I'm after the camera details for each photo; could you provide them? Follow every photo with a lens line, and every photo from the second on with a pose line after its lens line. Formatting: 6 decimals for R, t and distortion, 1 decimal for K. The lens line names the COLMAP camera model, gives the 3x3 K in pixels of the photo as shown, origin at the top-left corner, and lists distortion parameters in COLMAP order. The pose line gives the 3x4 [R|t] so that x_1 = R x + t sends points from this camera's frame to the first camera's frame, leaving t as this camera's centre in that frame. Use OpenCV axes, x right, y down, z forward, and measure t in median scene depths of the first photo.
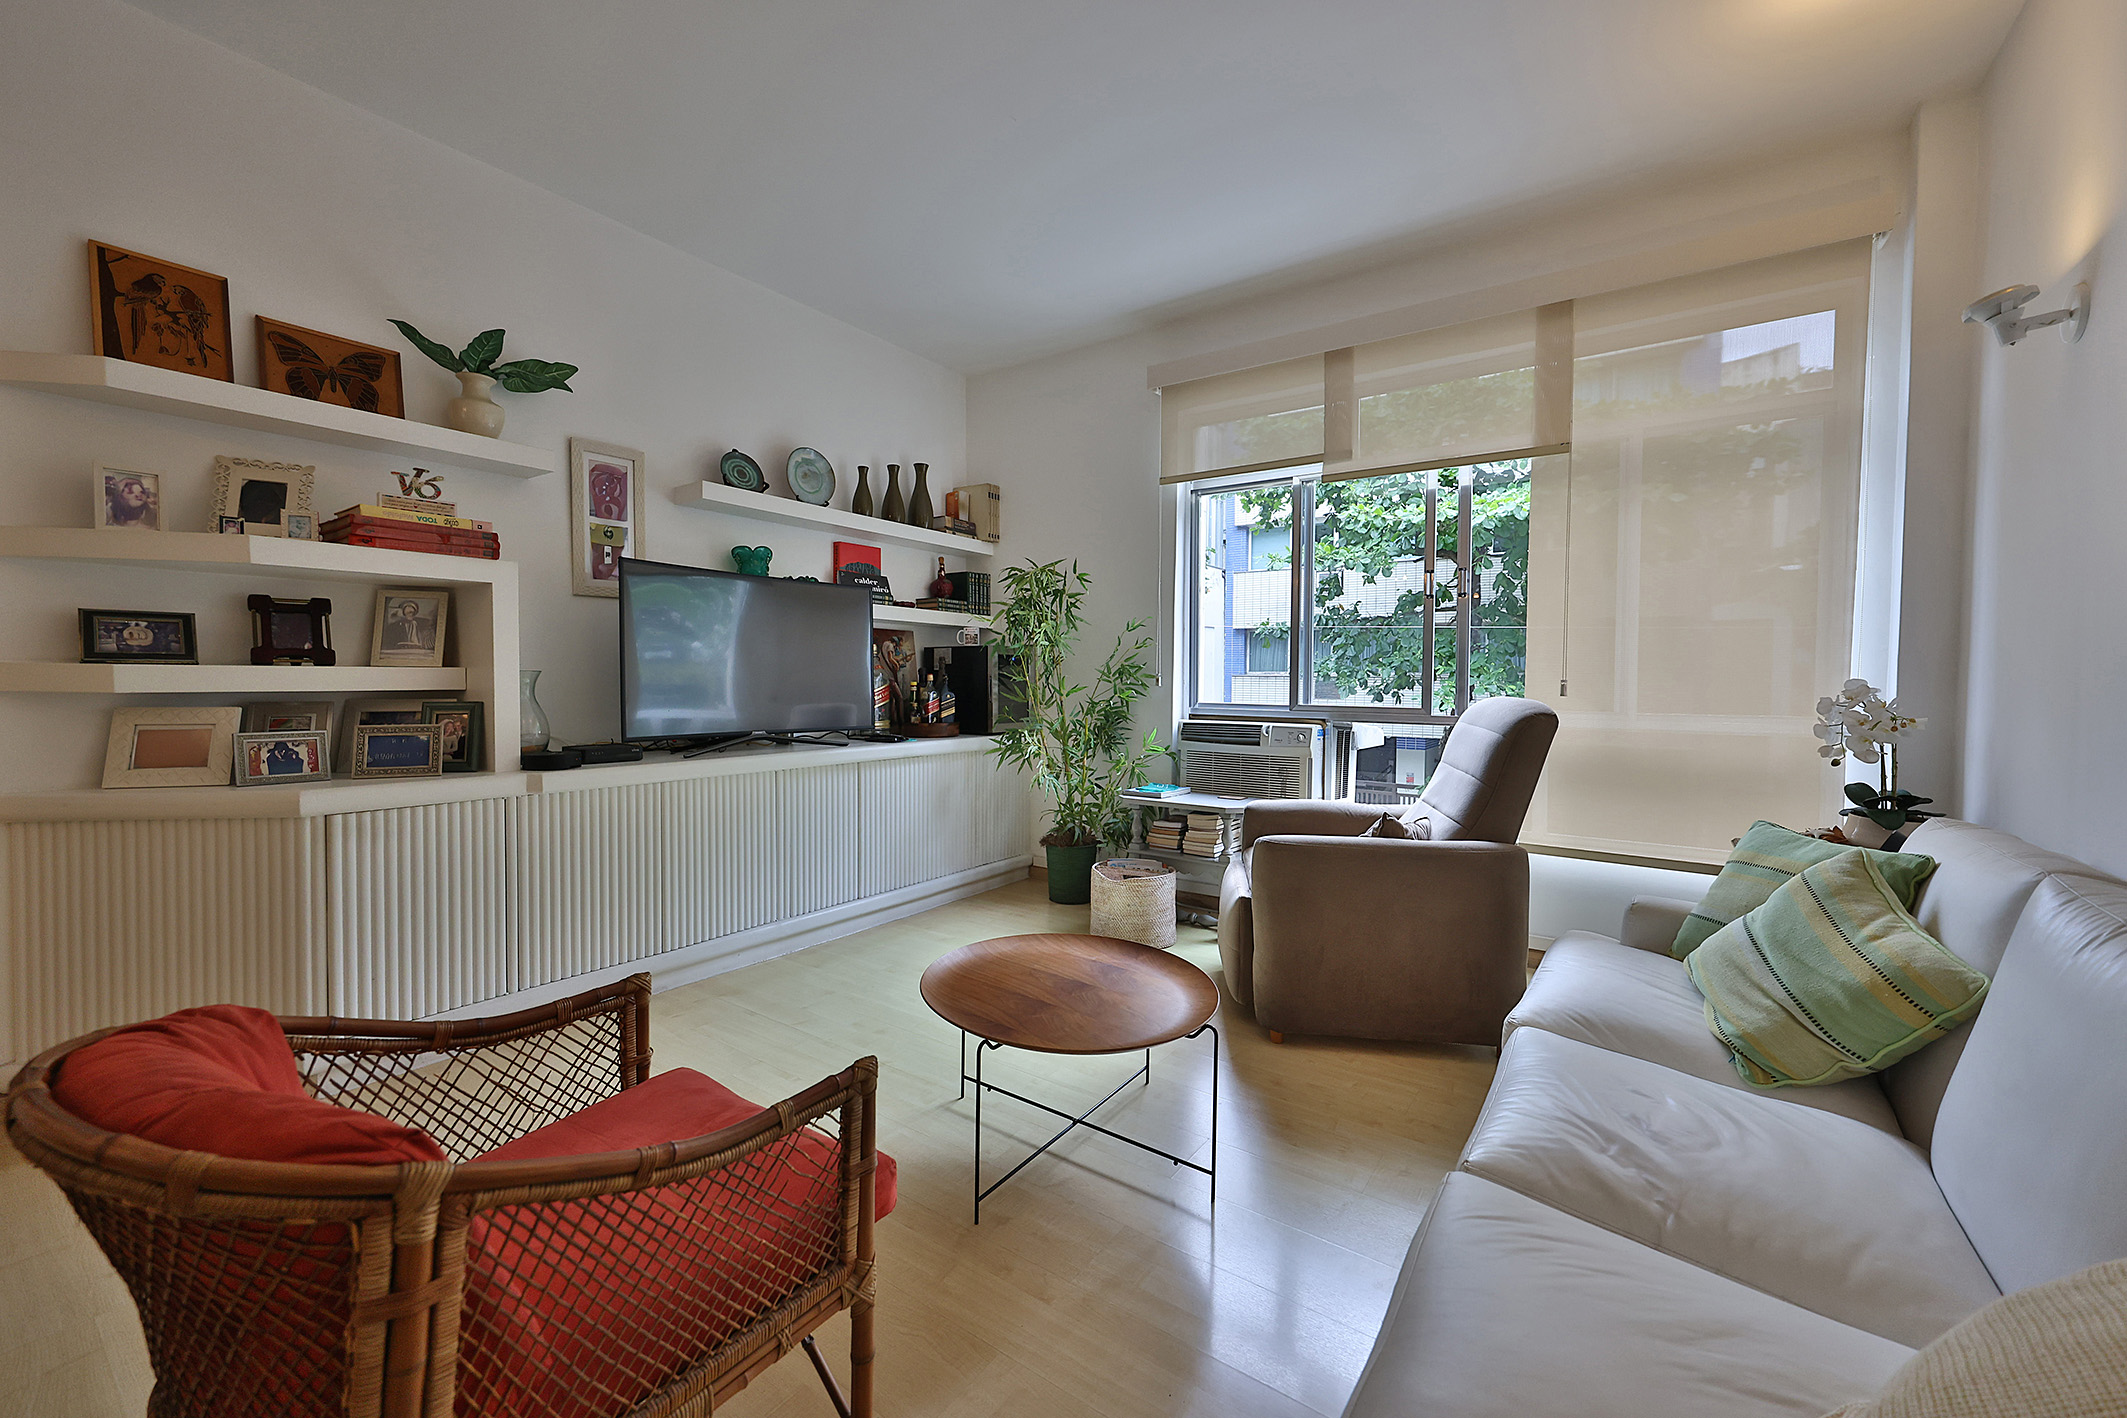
lens RADIAL K [[832.6, 0, 1062.5], [0, 832.6, 701.6], [0, 0, 1]] dist [0.005133, -0.001298]
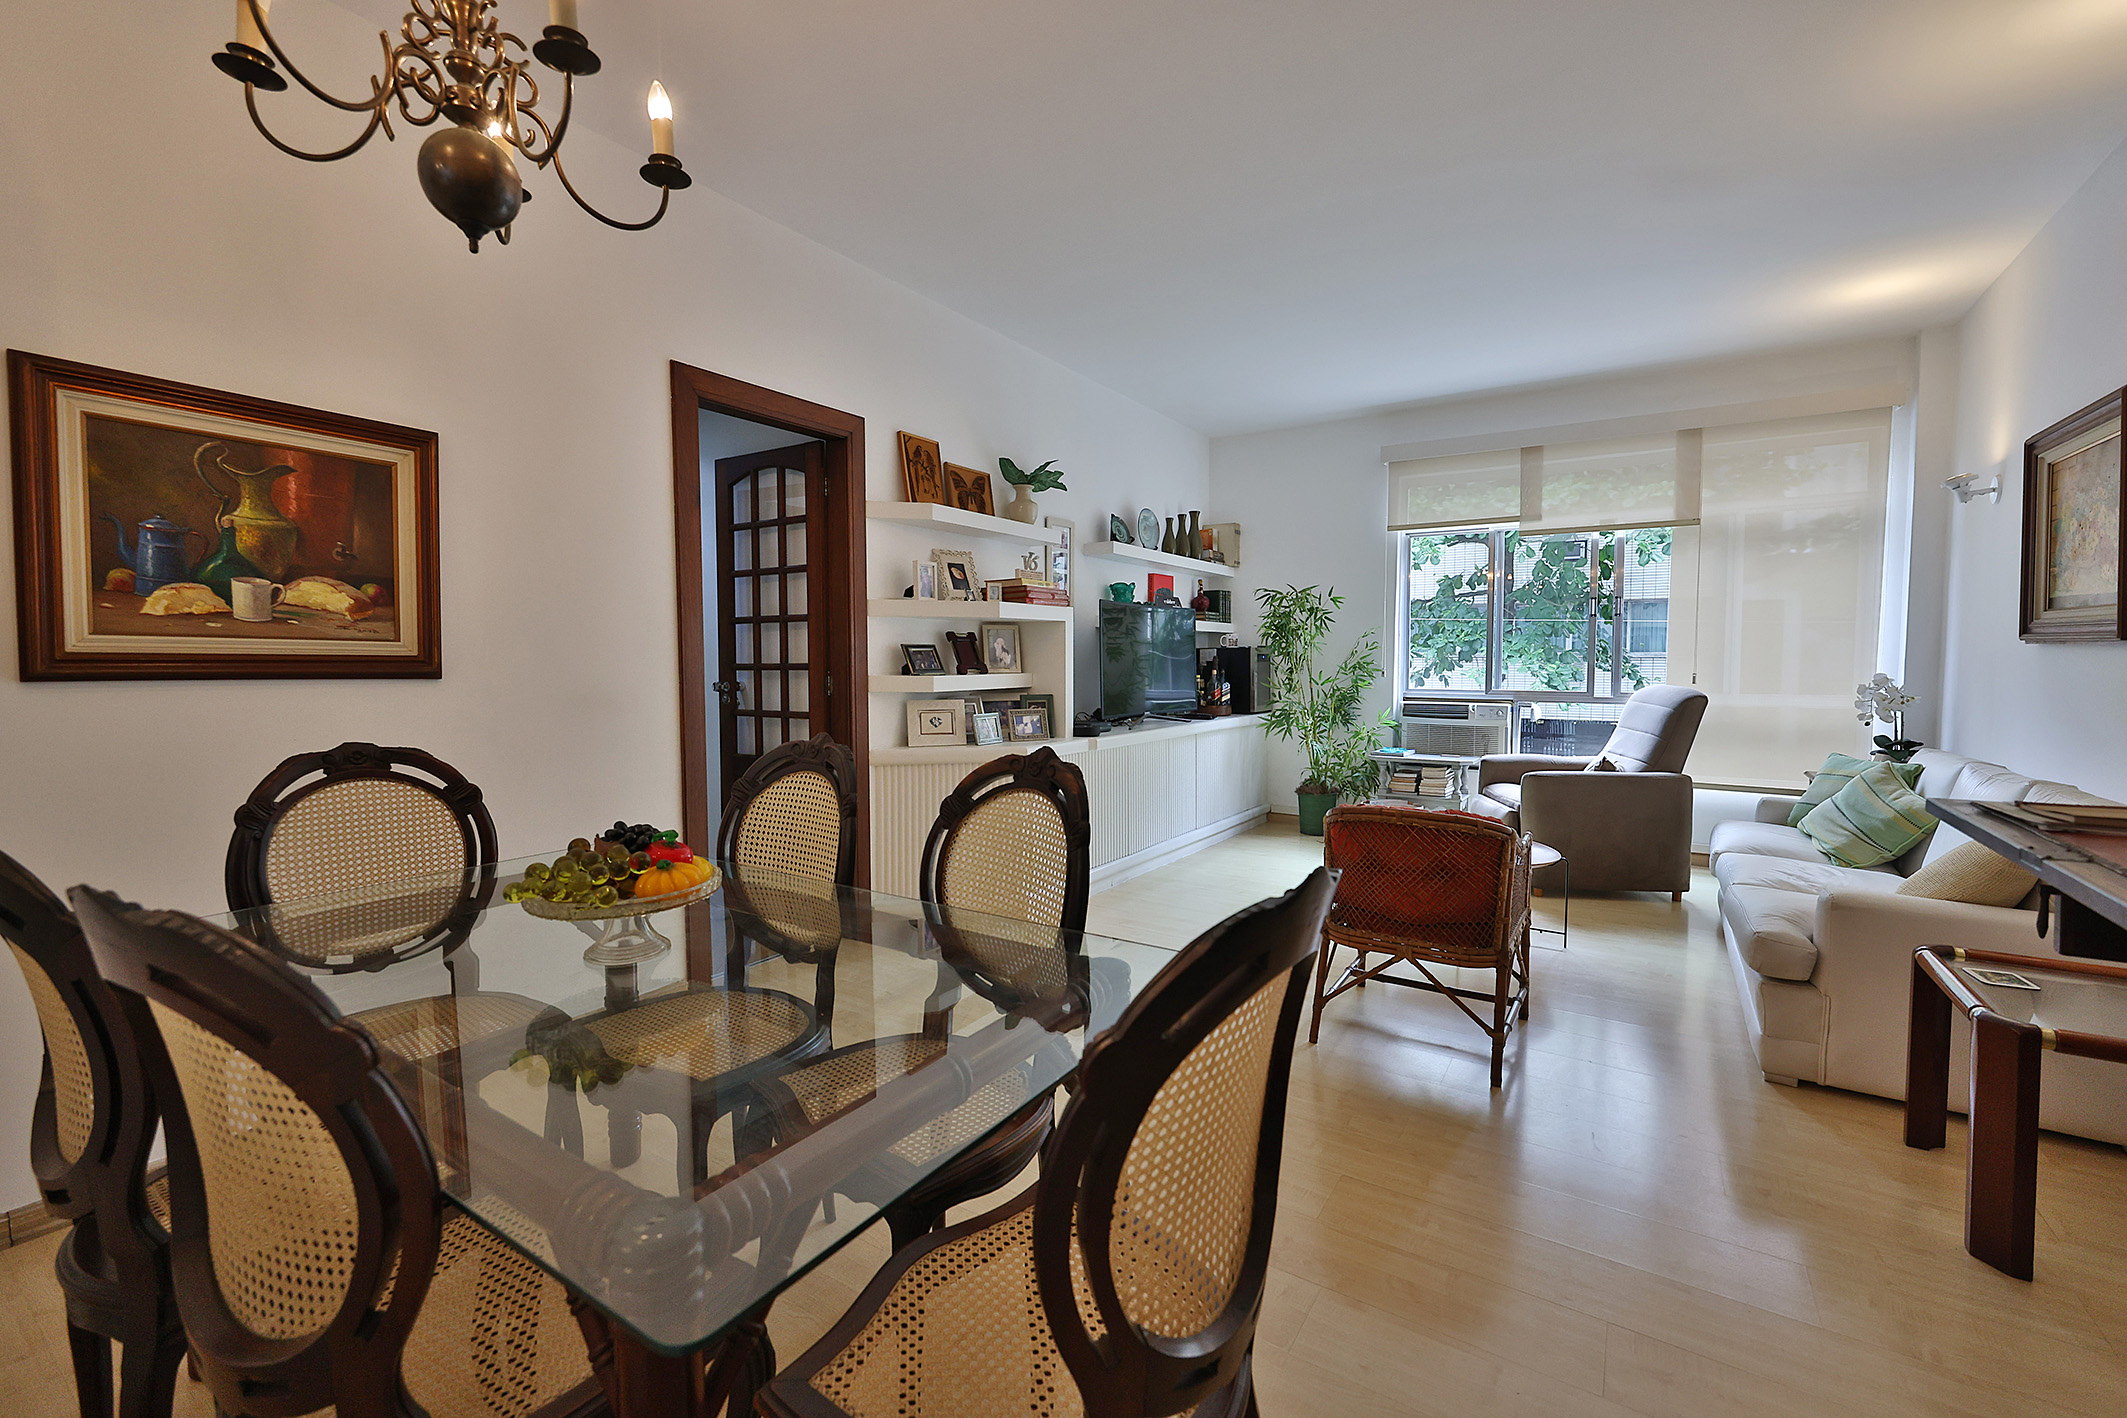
lens RADIAL K [[888.7, 0, 1063.5], [0, 888.7, 701.2], [0, 0, 1]] dist [0.002625, -0.000402]
pose [[0.999393, -0.009522, 0.033503, -0.605717], [0.008806, 0.999731, 0.021439, -0.019411], [-0.033698, -0.021131, 0.999209, -0.591051]]
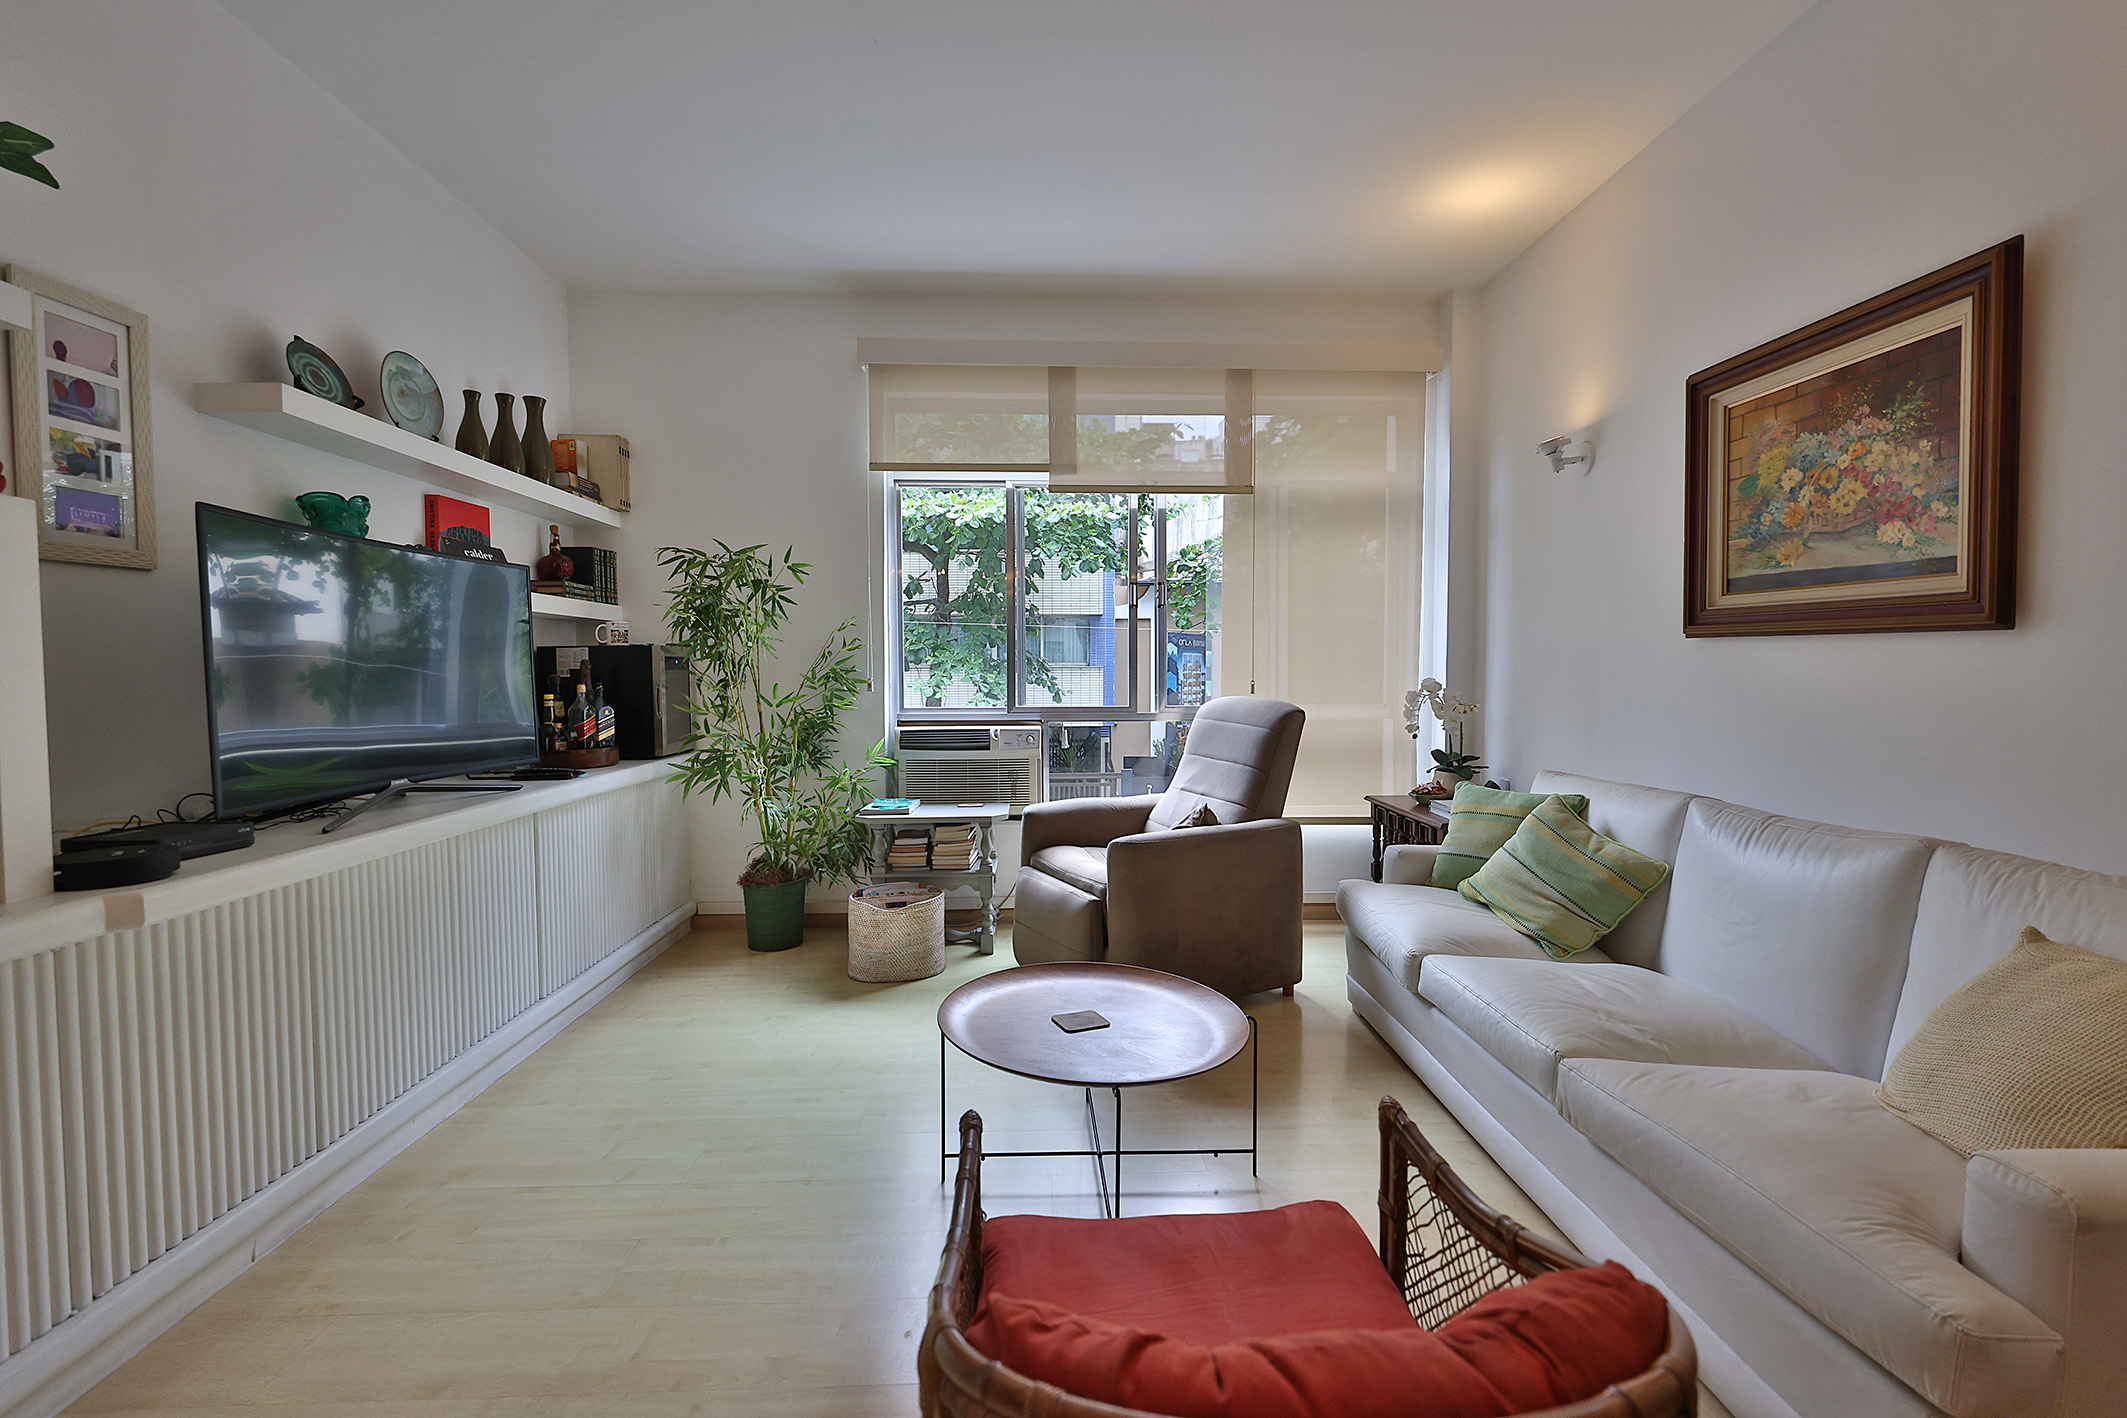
lens RADIAL K [[888.7, 0, 1062.6], [0, 888.7, 699.9], [0, 0, 1]] dist [0.002625, -0.000402]
pose [[0.794870, -0.032608, 0.605904, -0.400622], [0.027277, 0.999466, 0.018004, -0.027875], [-0.606167, 0.002216, 0.795334, 0.130416]]
